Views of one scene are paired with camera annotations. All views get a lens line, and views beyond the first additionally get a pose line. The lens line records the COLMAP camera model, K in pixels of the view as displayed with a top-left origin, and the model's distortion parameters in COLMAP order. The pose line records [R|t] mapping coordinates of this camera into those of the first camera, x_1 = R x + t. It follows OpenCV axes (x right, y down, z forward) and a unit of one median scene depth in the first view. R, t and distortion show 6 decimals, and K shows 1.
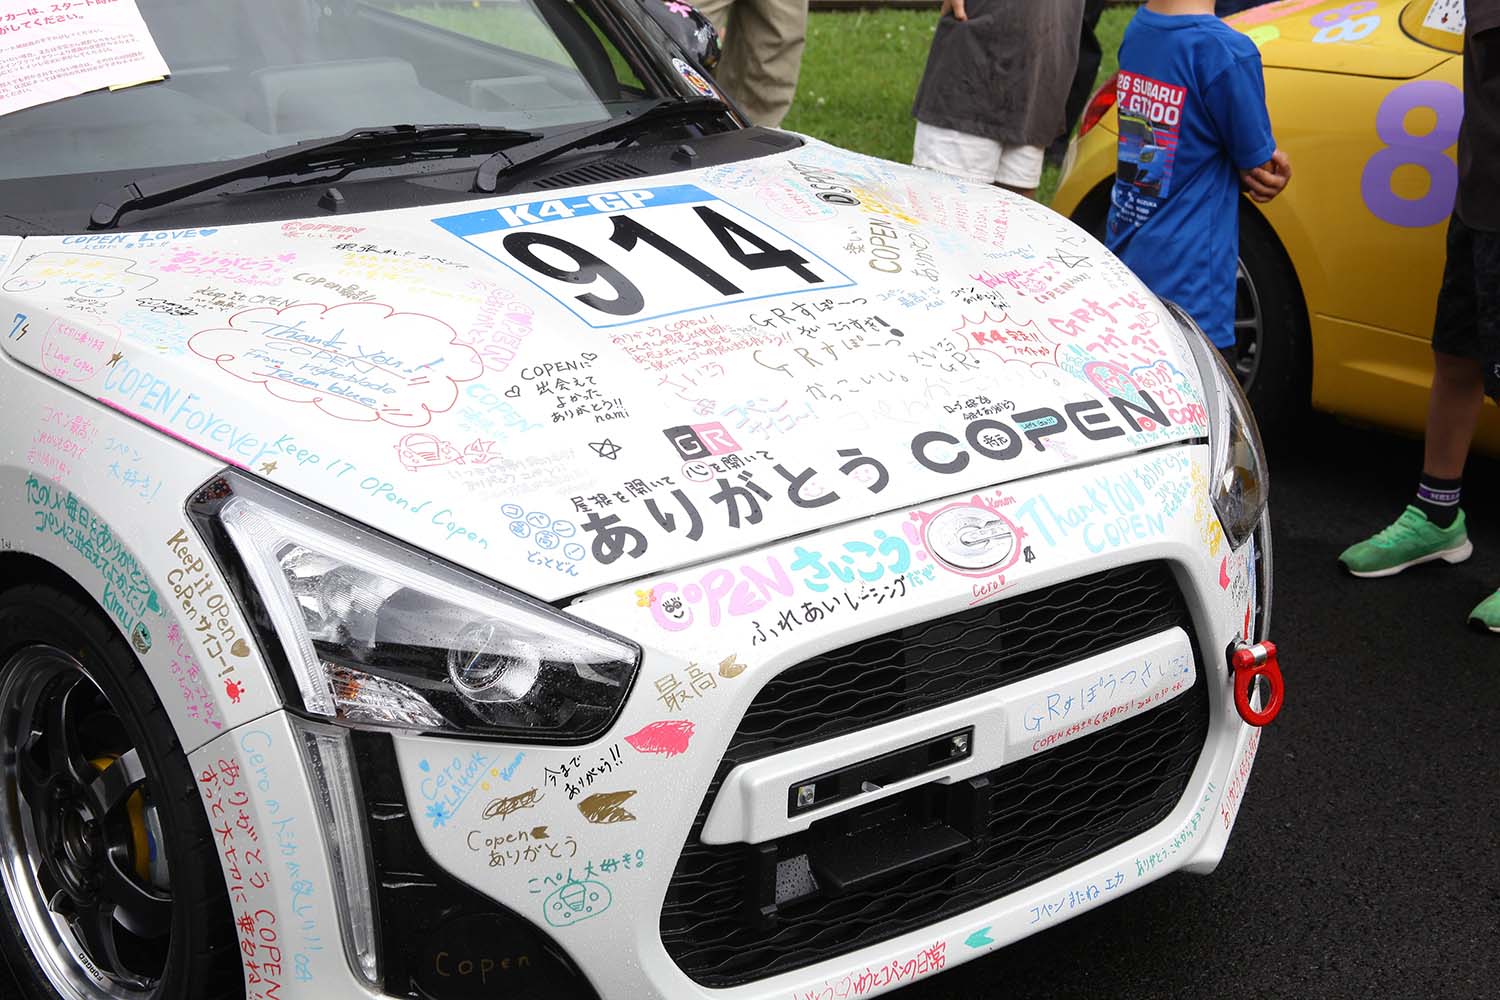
lens RADIAL K [[2641.8, 0, 753.6], [0, 2641.8, 501.5], [0, 0, 1]] dist [0.148017, 0.000000]
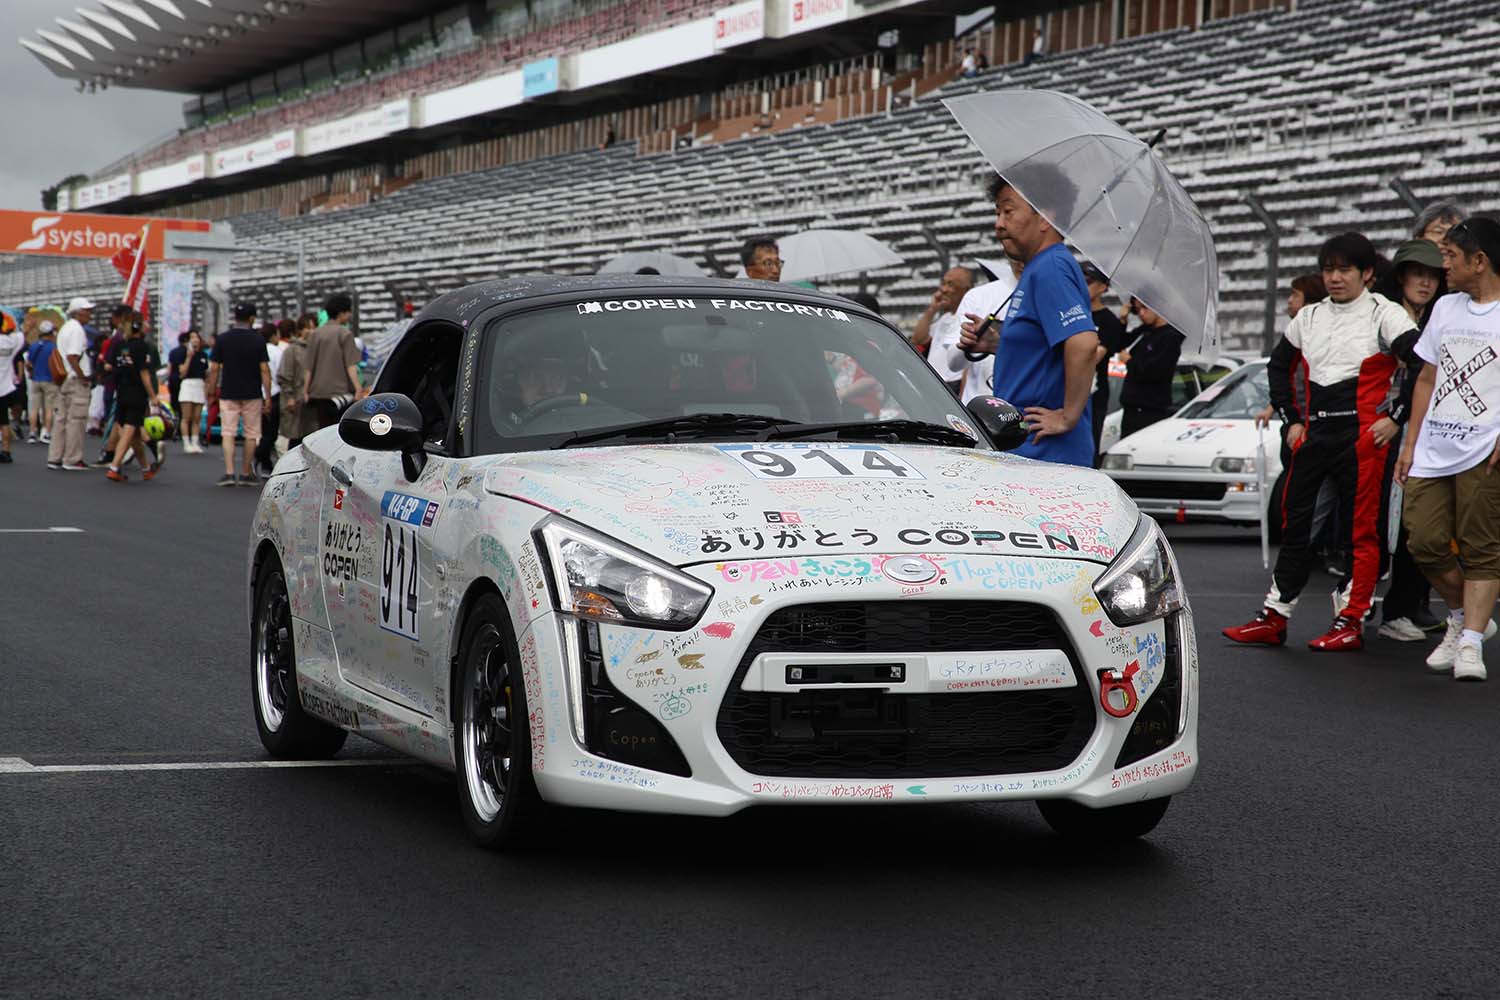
lens RADIAL K [[4527.7, 0, 749.3], [0, 4527.7, 500.0], [0, 0, 1]] dist [0.109811, 0.000000]
pose [[0.926130, -0.002789, -0.377195, 1.316787], [-0.105924, 0.957813, -0.267158, 0.929750], [0.362027, 0.287377, 0.886764, -2.159825]]
